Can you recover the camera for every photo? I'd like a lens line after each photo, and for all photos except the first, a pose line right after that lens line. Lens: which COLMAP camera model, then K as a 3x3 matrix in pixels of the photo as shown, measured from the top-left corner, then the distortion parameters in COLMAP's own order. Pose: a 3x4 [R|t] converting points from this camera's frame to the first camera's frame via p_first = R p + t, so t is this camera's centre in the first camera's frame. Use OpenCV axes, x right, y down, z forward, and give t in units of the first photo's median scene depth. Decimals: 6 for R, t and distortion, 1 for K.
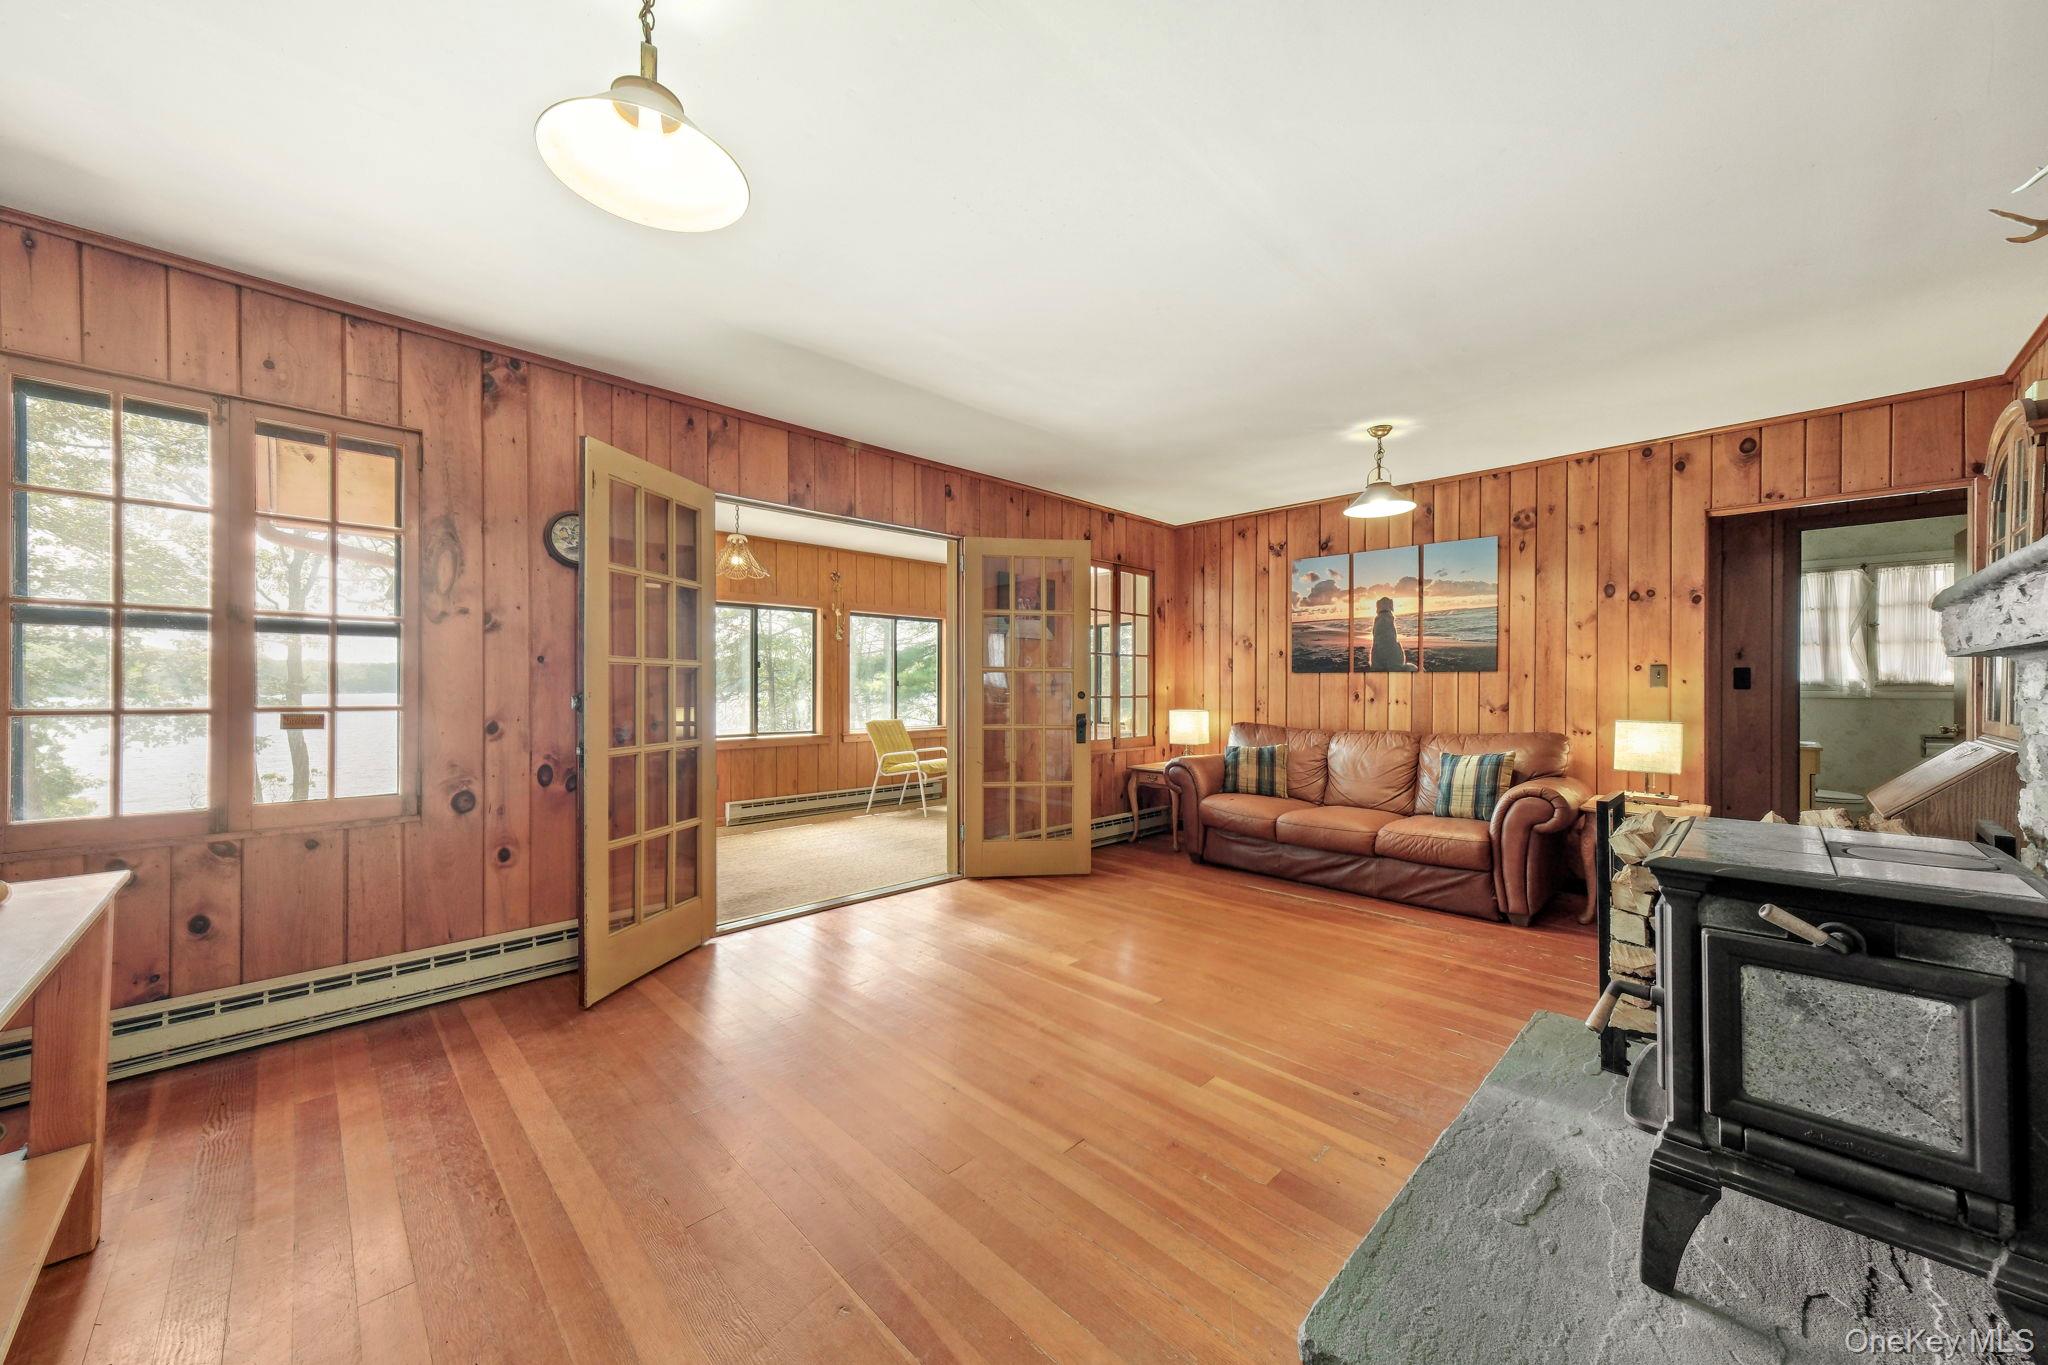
lens RADIAL K [[738.8, 0, 1016.4], [0, 738.8, 687.7], [0, 0, 1]] dist [0.006157, -0.000060]
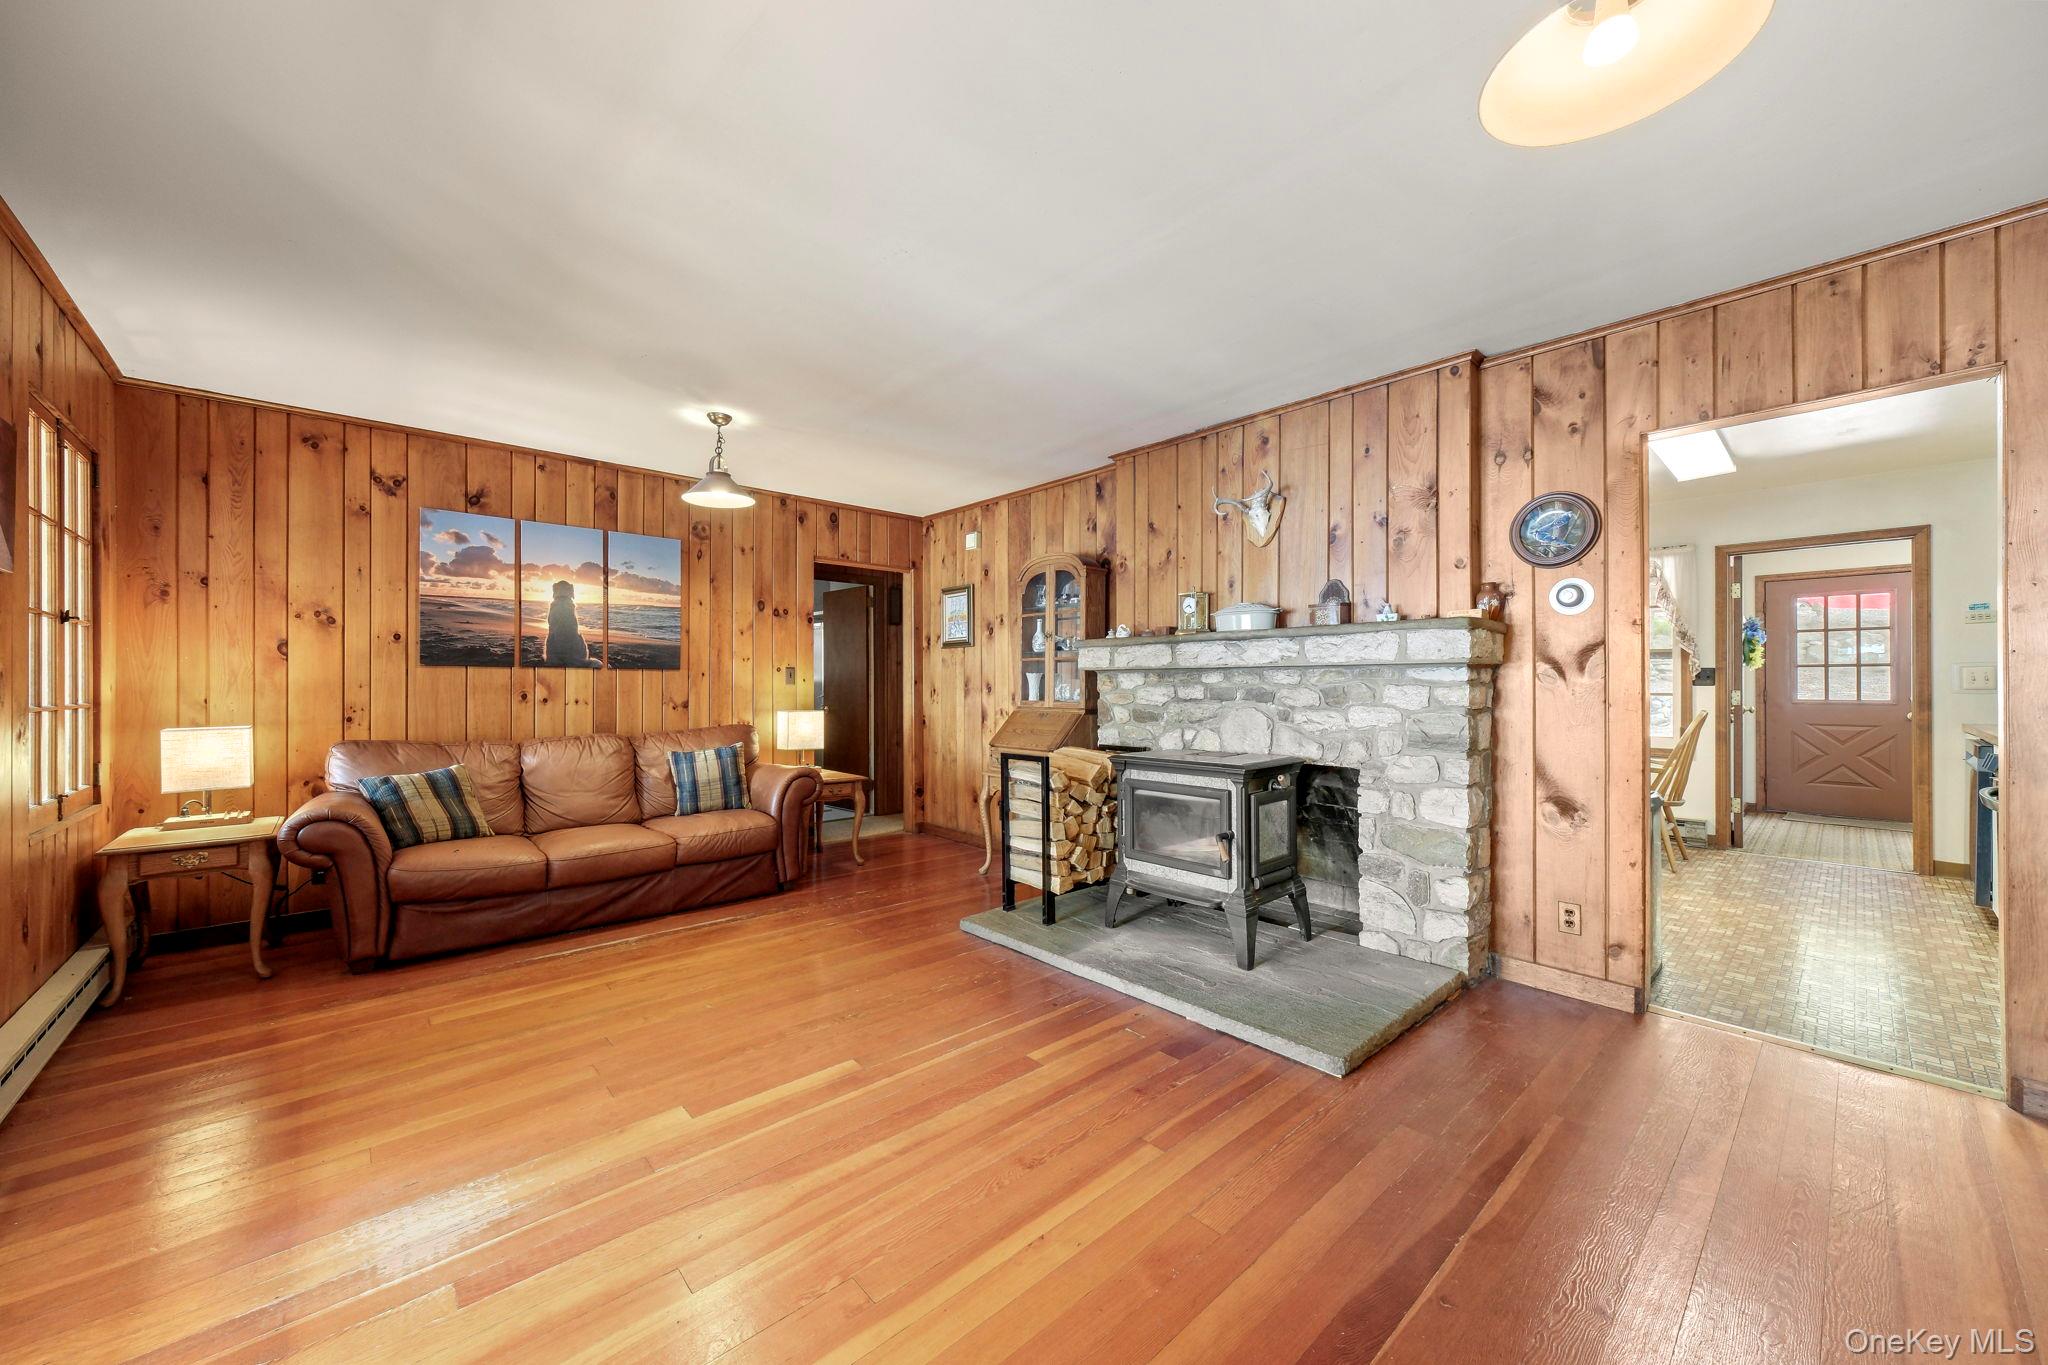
lens RADIAL K [[759.5, 0, 1020.7], [0, 759.5, 686.0], [0, 0, 1]] dist [-0.002027, -0.000161]
pose [[0.046177, -0.002654, 0.998930, -0.399224], [0.003728, 0.999990, 0.002485, -0.000081], [-0.998926, 0.003609, 0.046186, 0.475124]]
